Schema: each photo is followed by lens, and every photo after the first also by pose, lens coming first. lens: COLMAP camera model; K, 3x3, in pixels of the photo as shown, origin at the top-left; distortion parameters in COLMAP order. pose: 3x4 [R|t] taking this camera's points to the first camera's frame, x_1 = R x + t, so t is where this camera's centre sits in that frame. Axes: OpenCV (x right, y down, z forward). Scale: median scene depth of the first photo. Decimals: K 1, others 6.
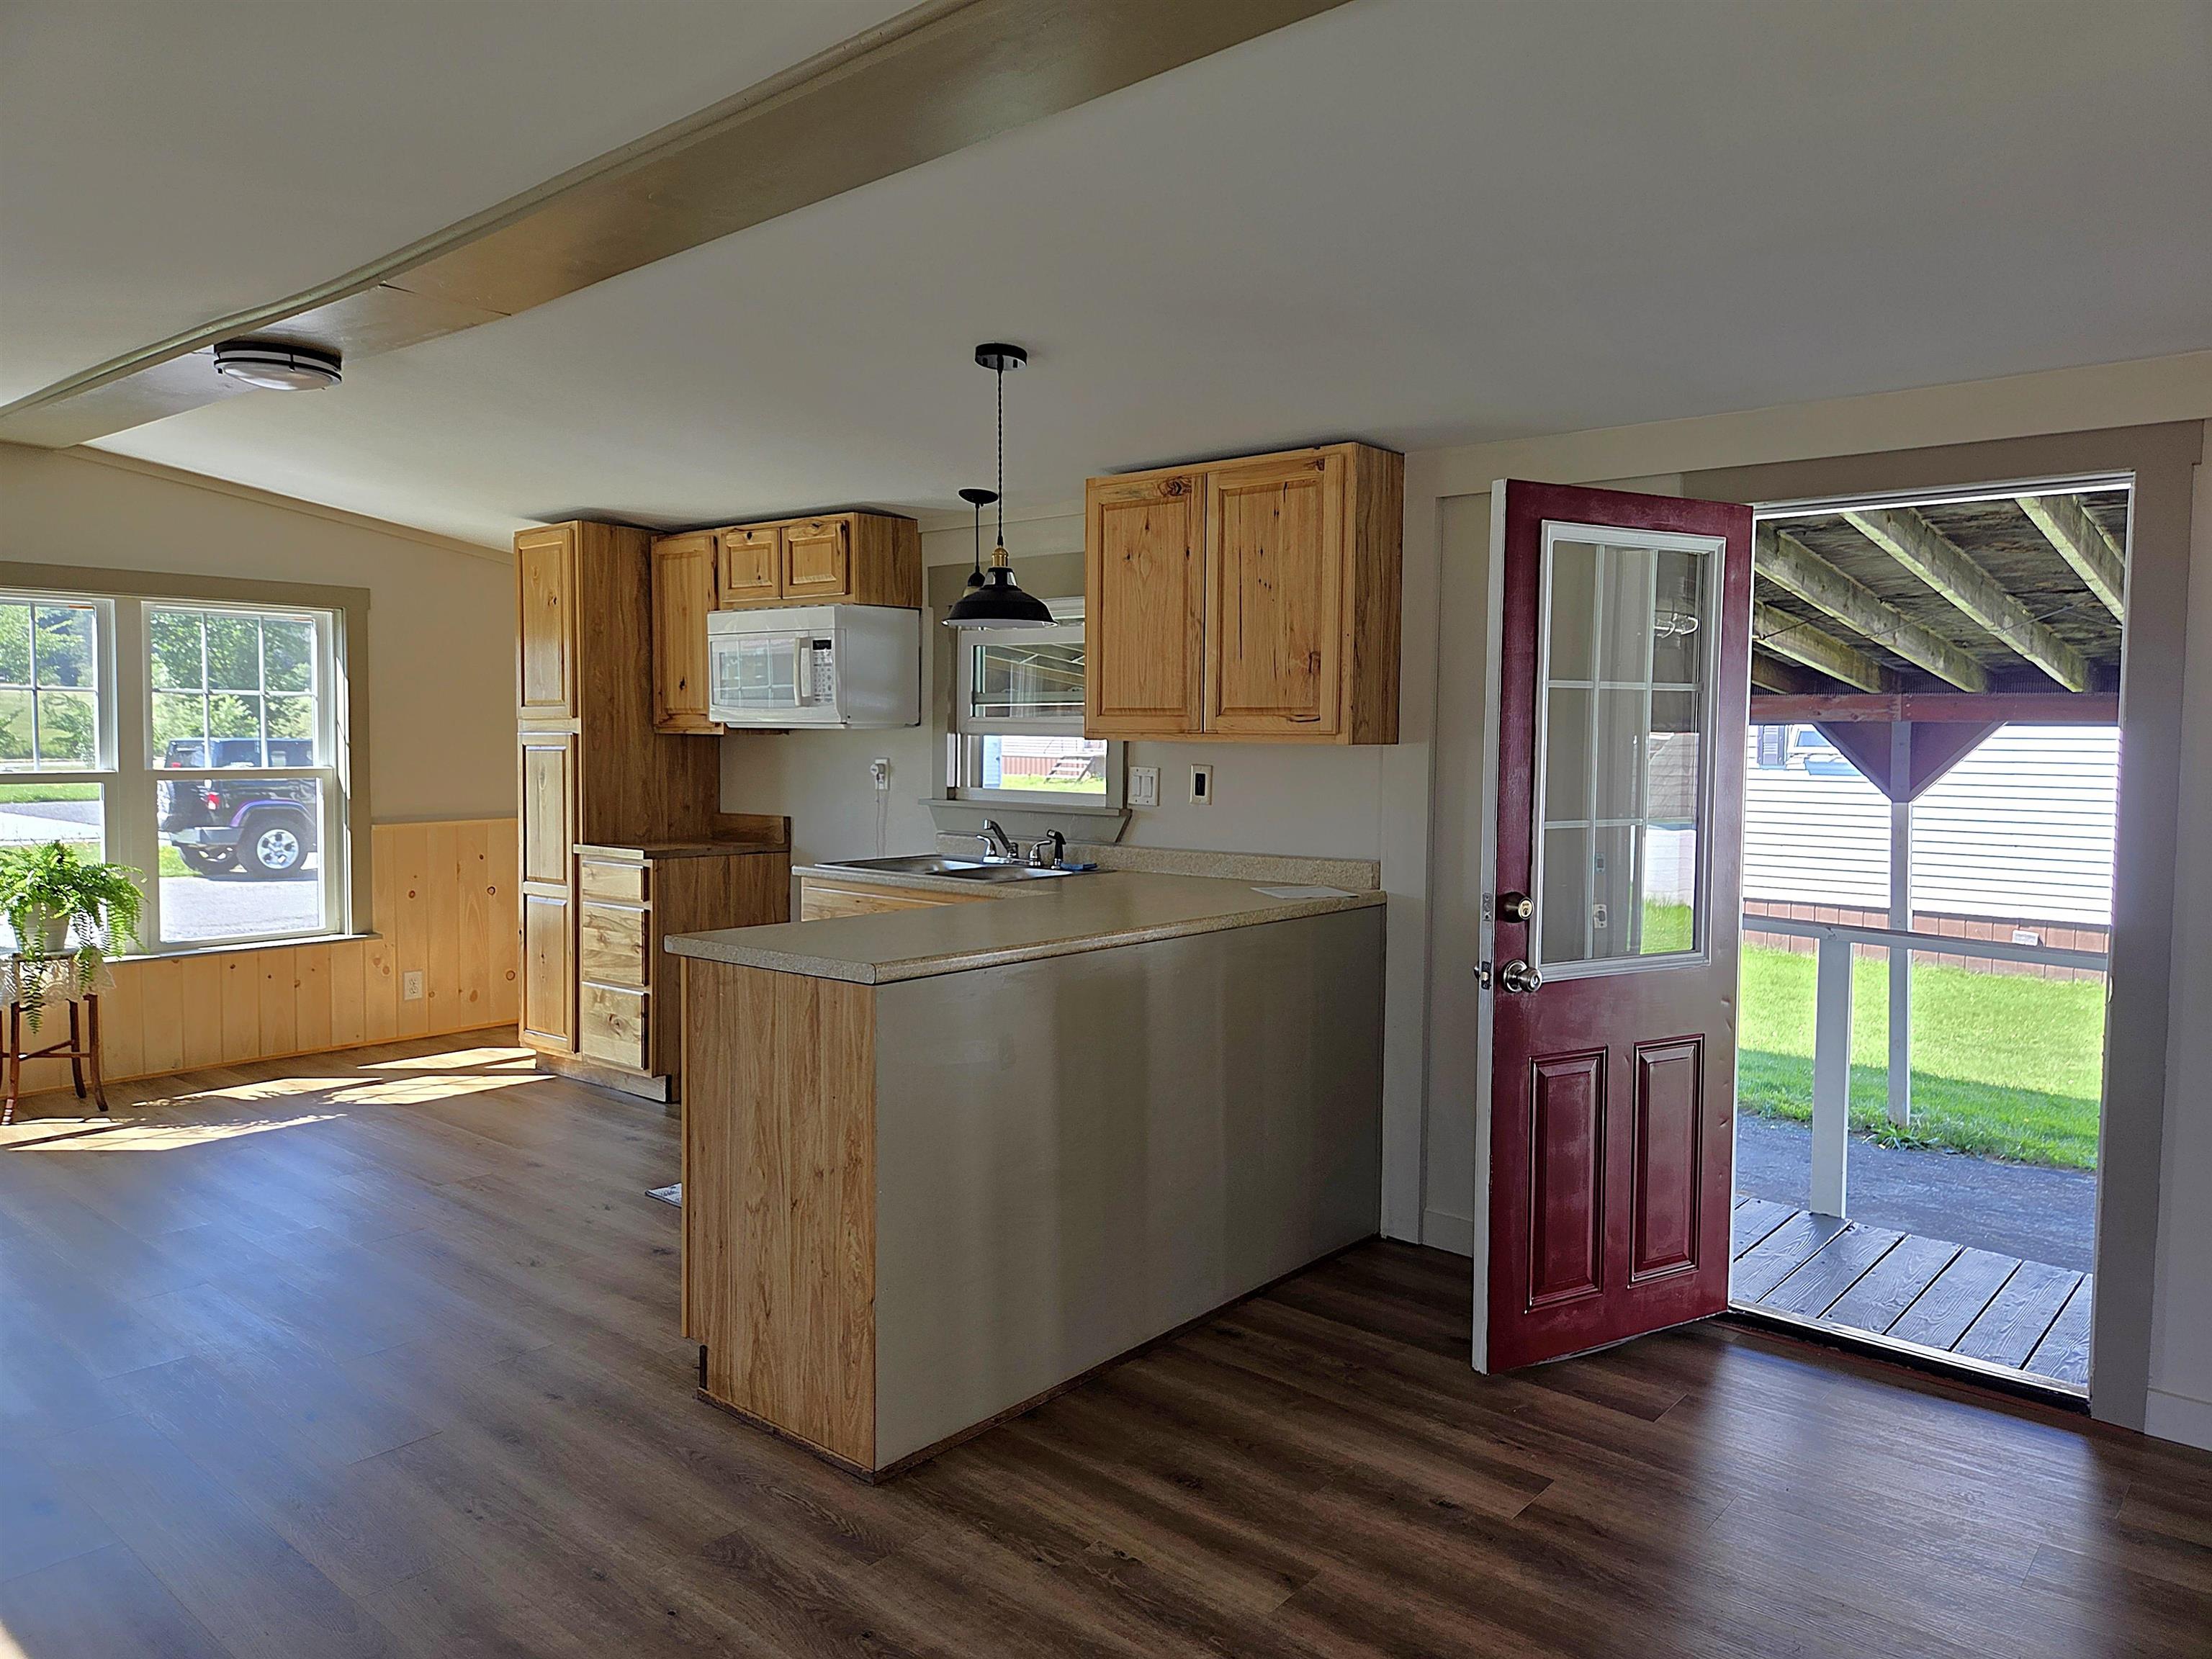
lens RADIAL K [[1481.9, 0, 1123.6], [0, 1481.9, 805.6], [0, 0, 1]] dist [0.079074, -0.073080]
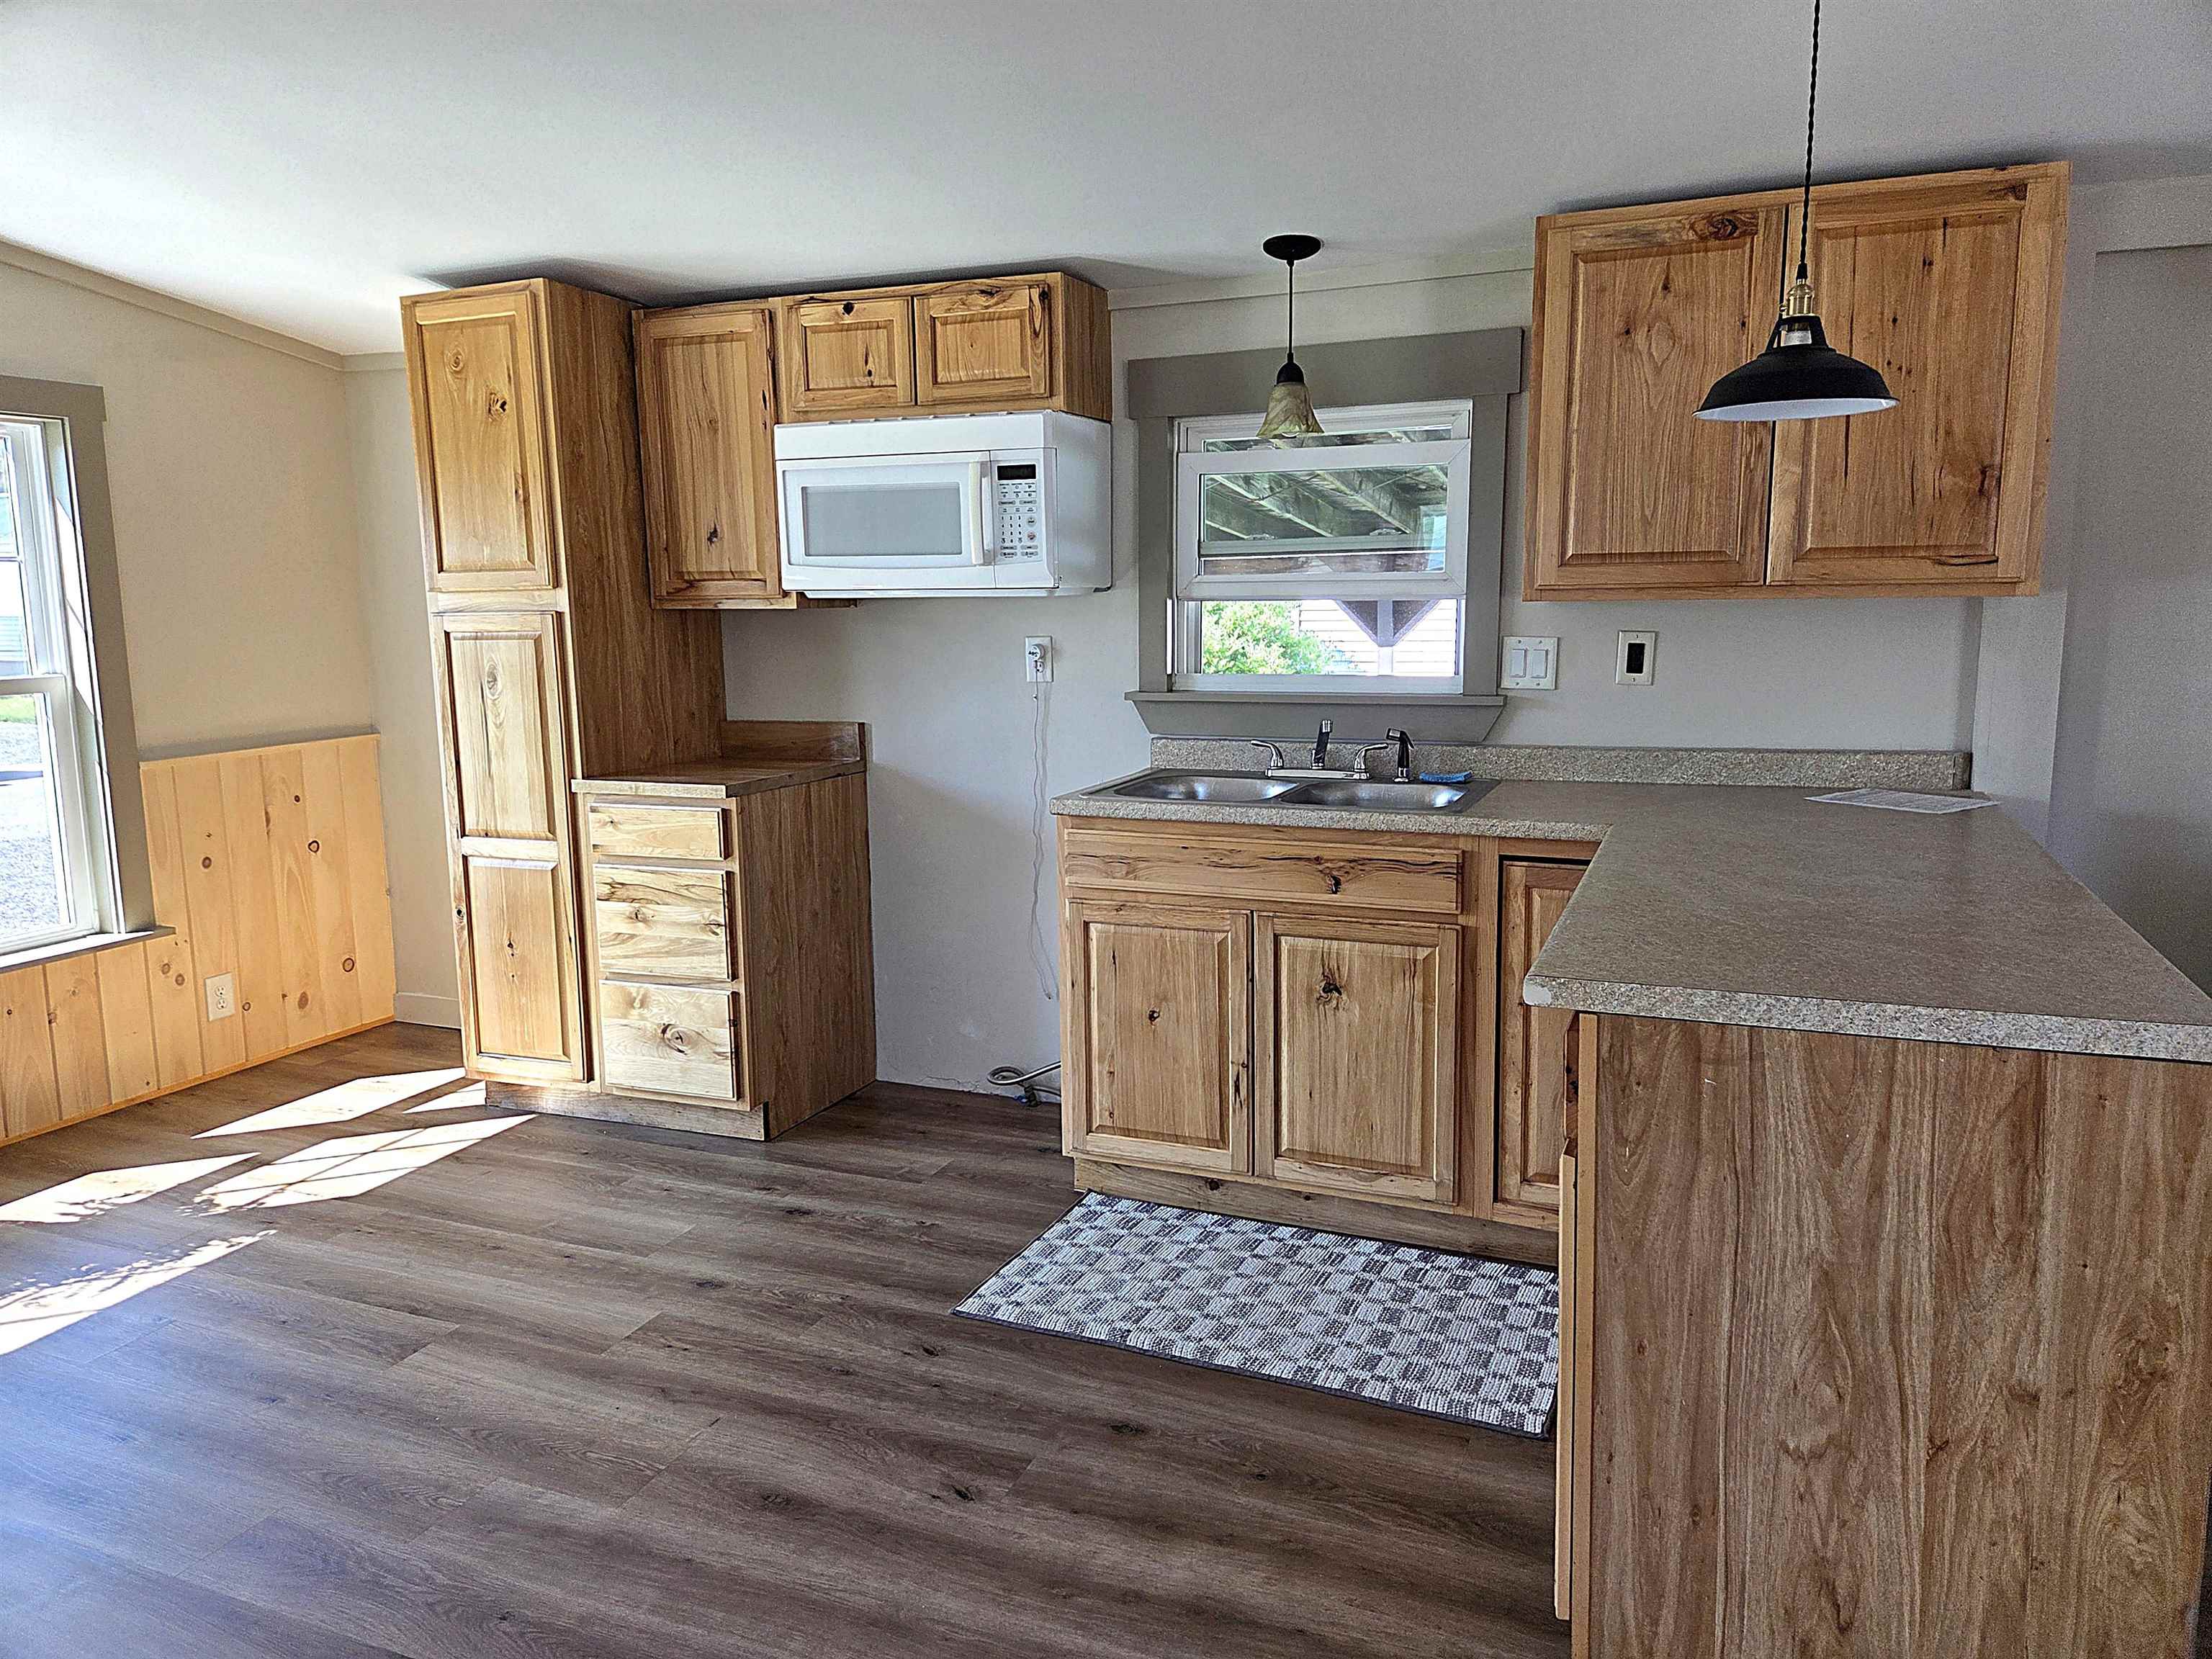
lens RADIAL K [[1481.9, 0, 1108.1], [0, 1481.9, 809.1], [0, 0, 1]] dist [0.079074, -0.073080]
pose [[0.952574, -0.065518, 0.297172, -0.405406], [0.036789, 0.994179, 0.101262, -0.023570], [-0.302076, -0.085526, 0.949439, 0.350824]]
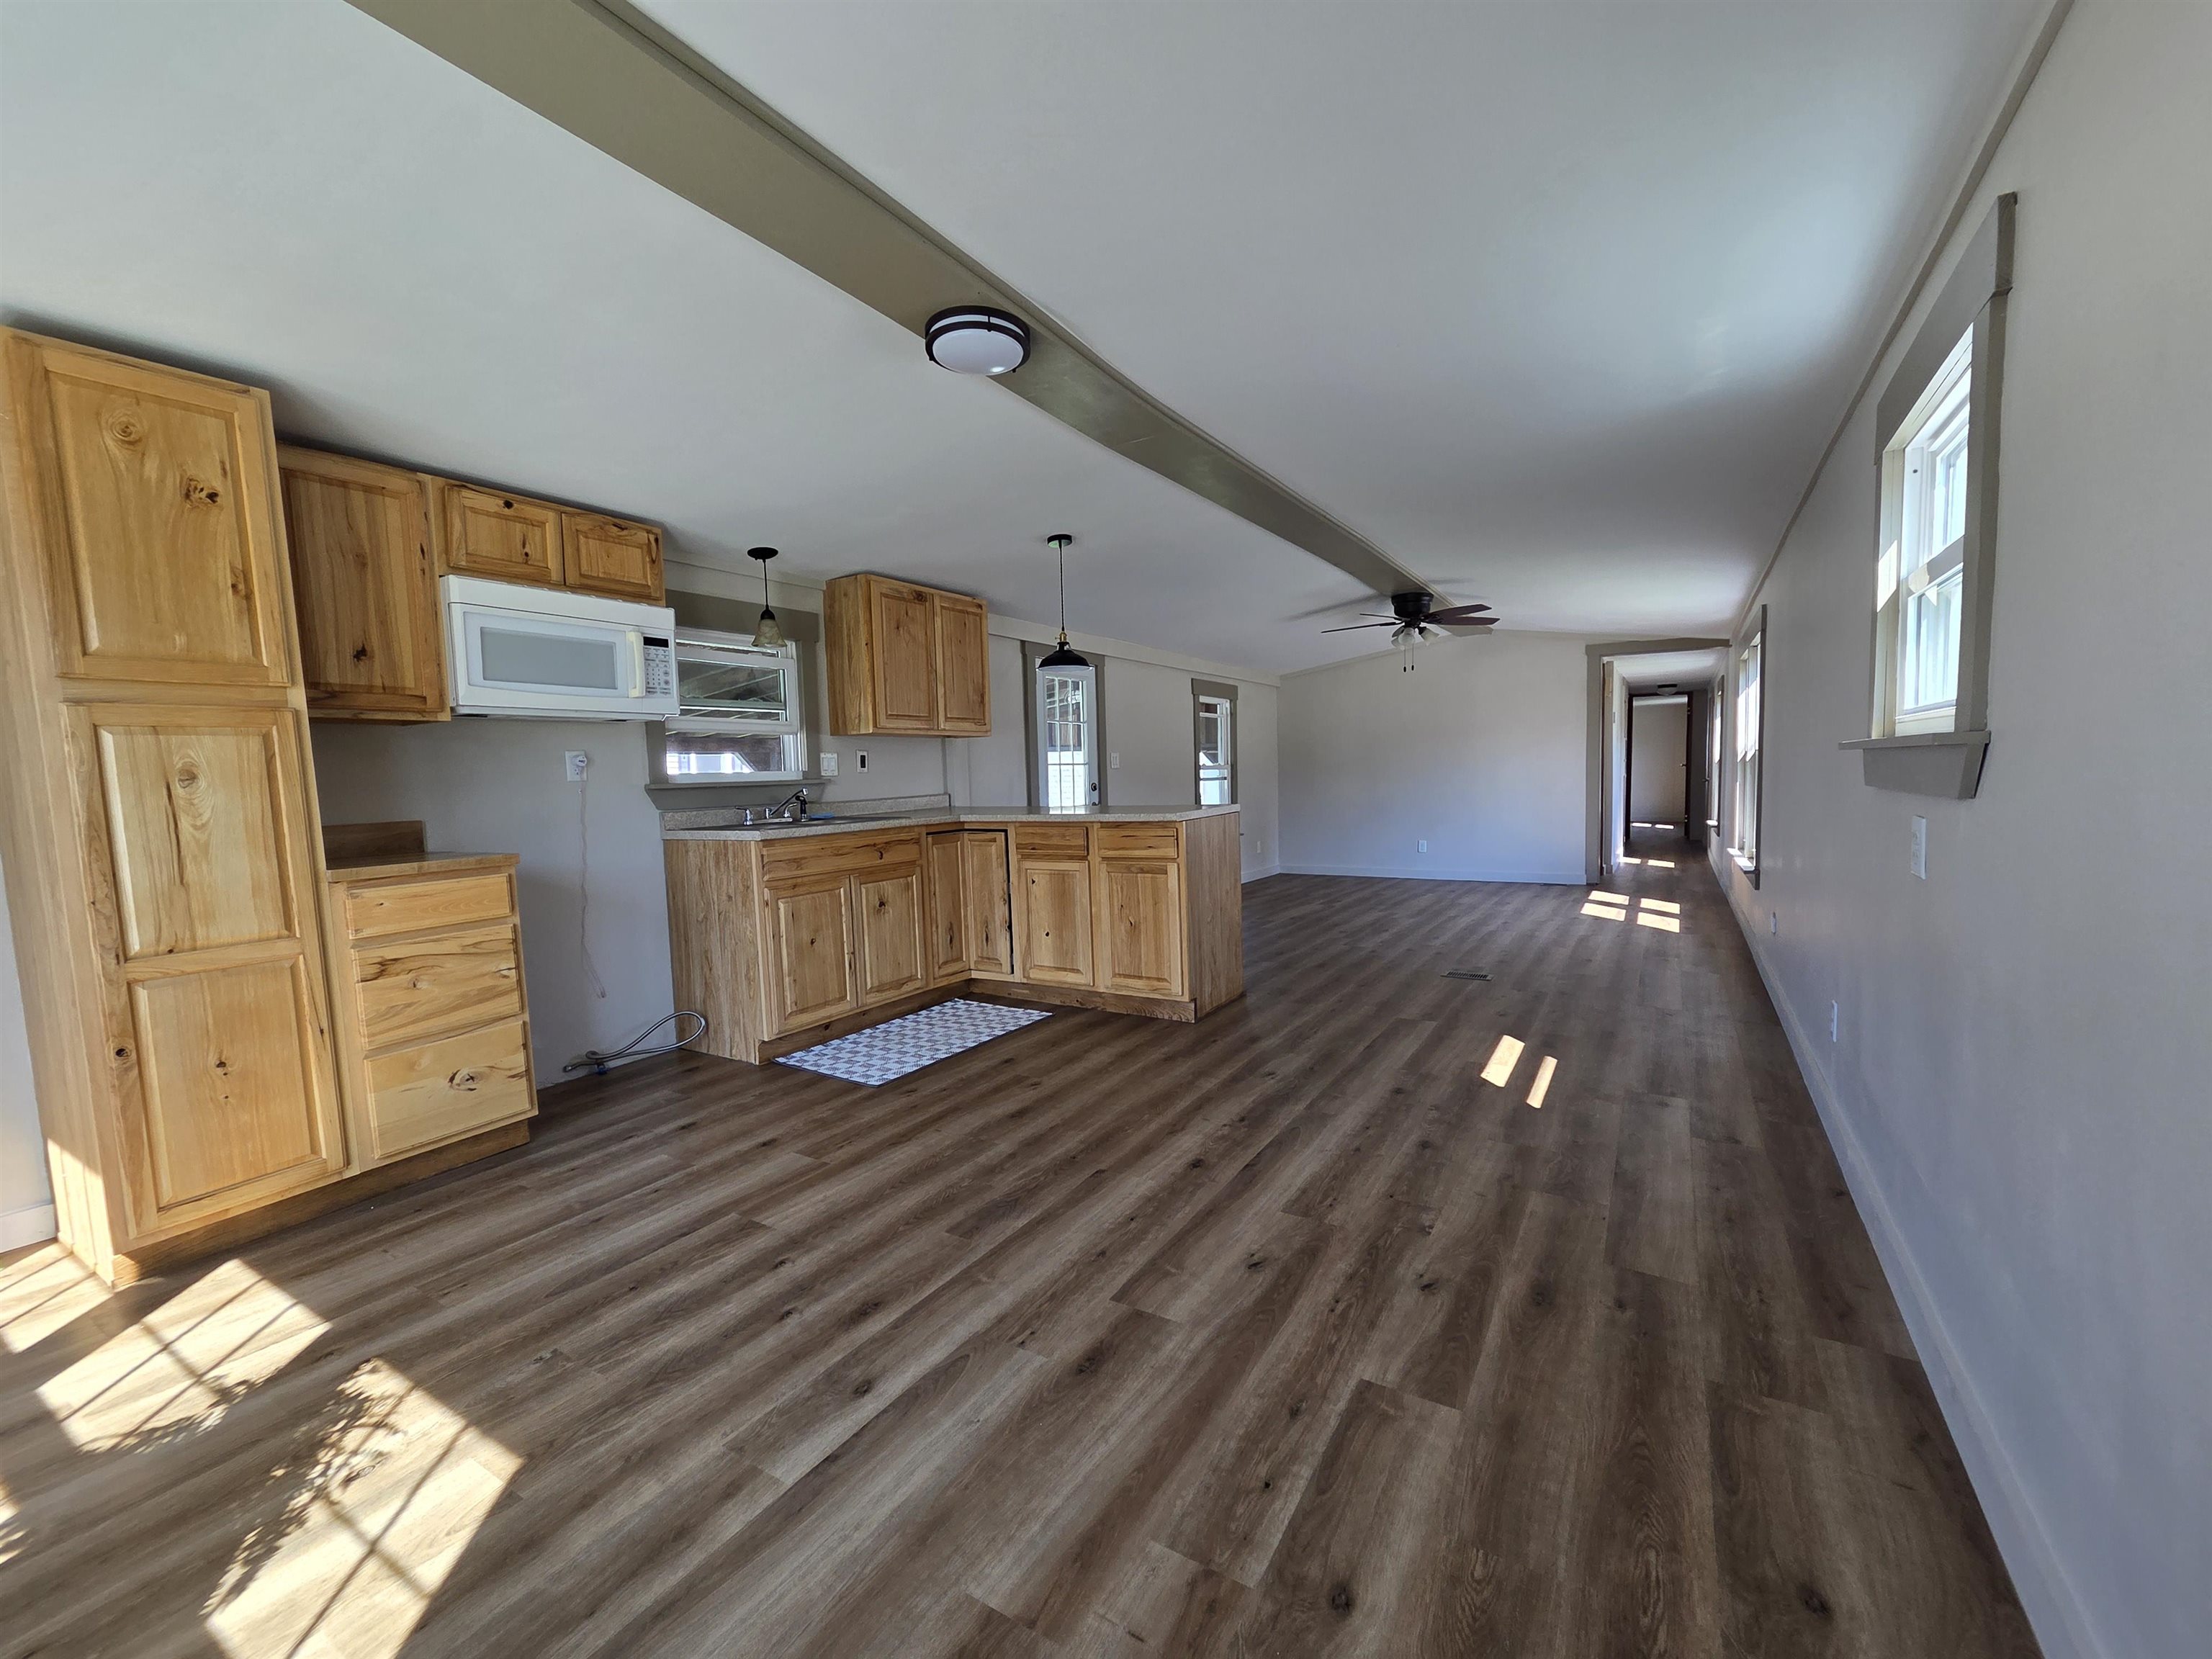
lens RADIAL K [[910.5, 0, 1105.6], [0, 910.5, 839.3], [0, 0, 1]] dist [0.004021, -0.000048]
pose [[-0.152057, -0.077311, 0.985343, -1.001524], [0.078382, 0.992853, 0.089996, 0.002291], [-0.985259, 0.090918, -0.144910, 0.844700]]
